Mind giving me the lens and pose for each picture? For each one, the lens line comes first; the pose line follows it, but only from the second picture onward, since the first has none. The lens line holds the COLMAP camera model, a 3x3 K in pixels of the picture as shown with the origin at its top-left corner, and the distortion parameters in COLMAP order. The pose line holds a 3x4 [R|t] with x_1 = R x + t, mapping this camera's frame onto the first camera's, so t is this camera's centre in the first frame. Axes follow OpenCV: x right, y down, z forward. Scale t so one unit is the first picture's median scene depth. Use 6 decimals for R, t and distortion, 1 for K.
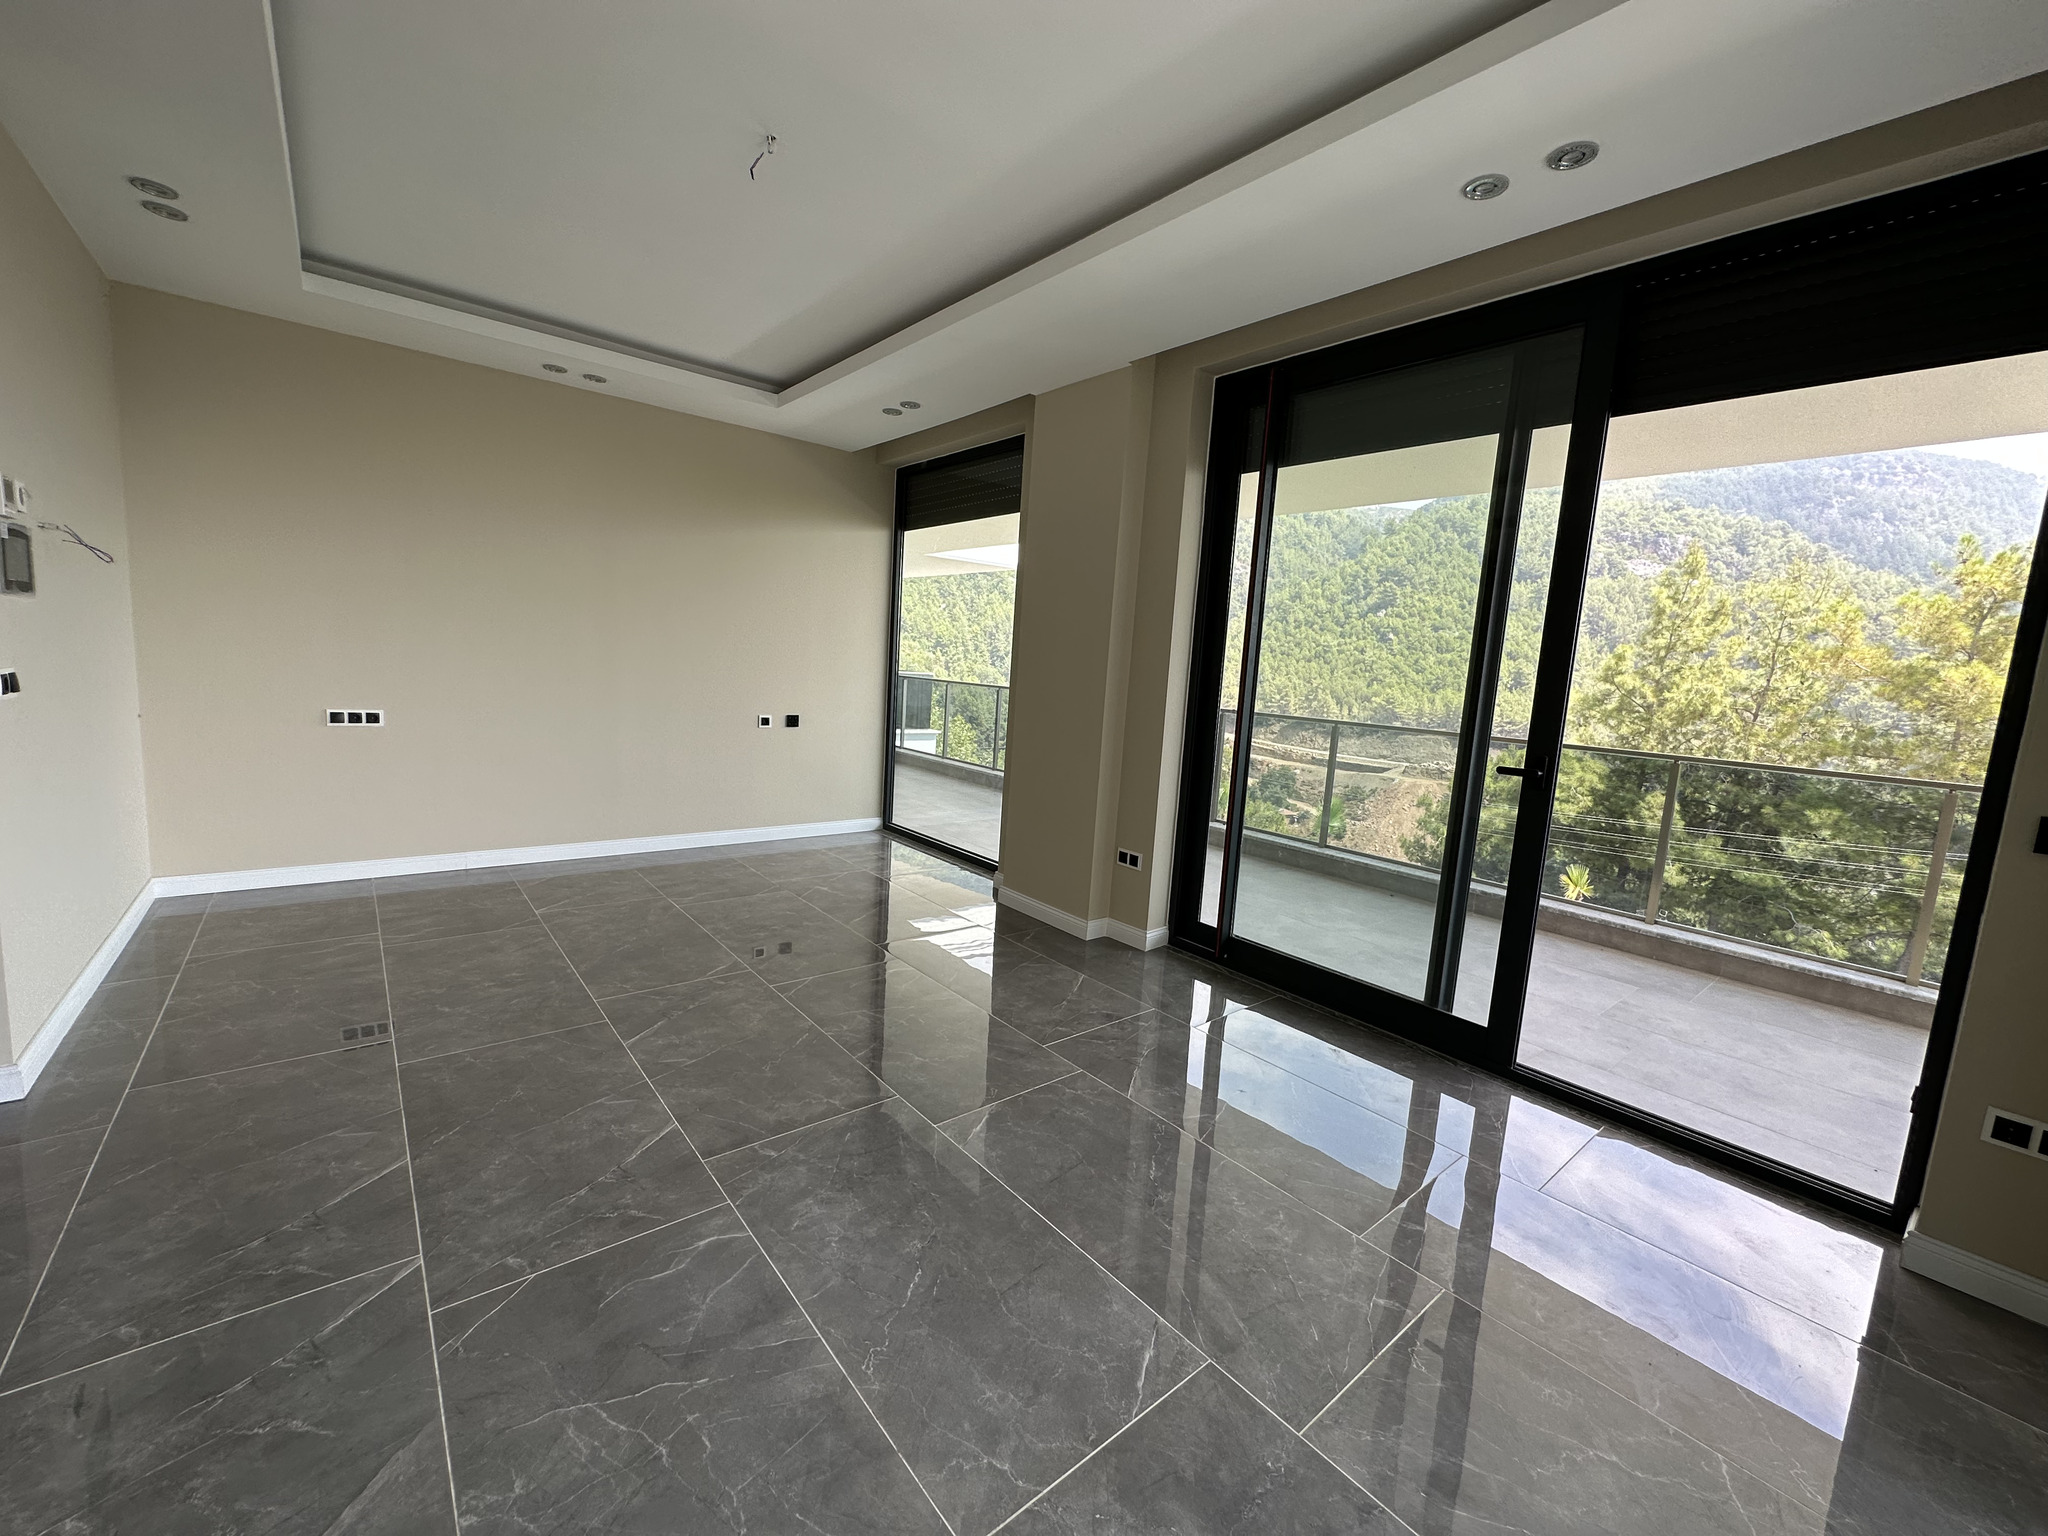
lens RADIAL K [[820.0, 0, 1028.1], [0, 820.0, 765.9], [0, 0, 1]] dist [-0.007346, 0.000456]
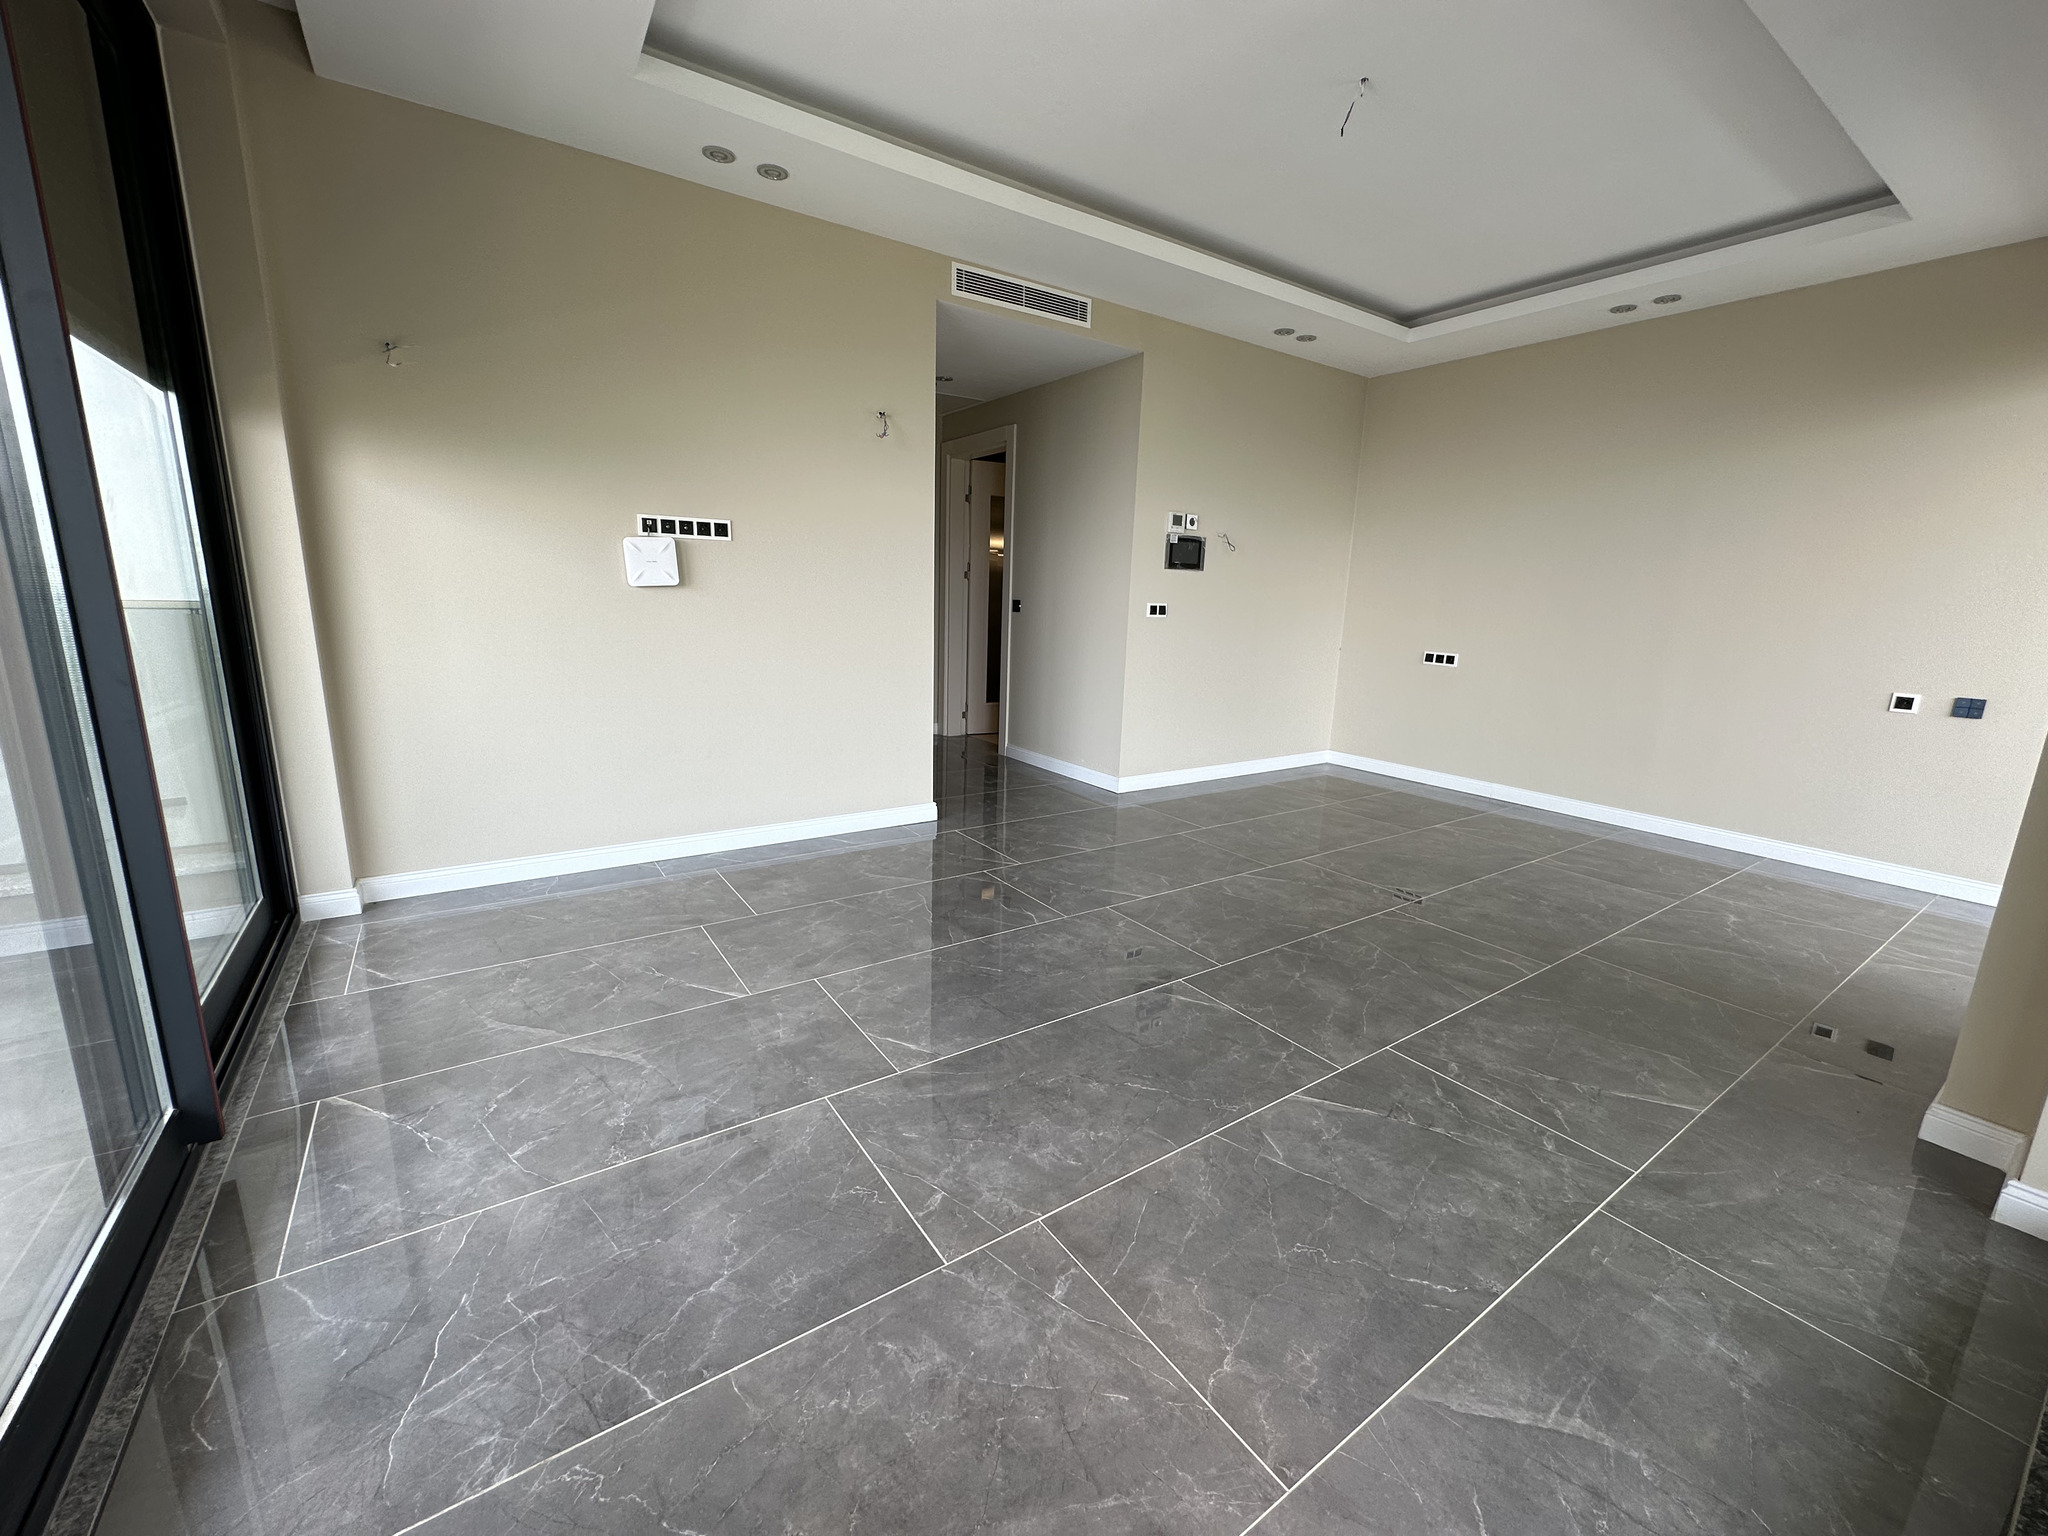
lens RADIAL K [[820.0, 0, 1013.5], [0, 820.0, 763.9], [0, 0, 1]] dist [-0.007346, 0.000456]
pose [[-0.097883, 0.141729, -0.985054, 0.830413], [-0.162372, 0.974270, 0.156312, 0.016100], [0.981863, 0.175246, -0.072352, 0.700728]]
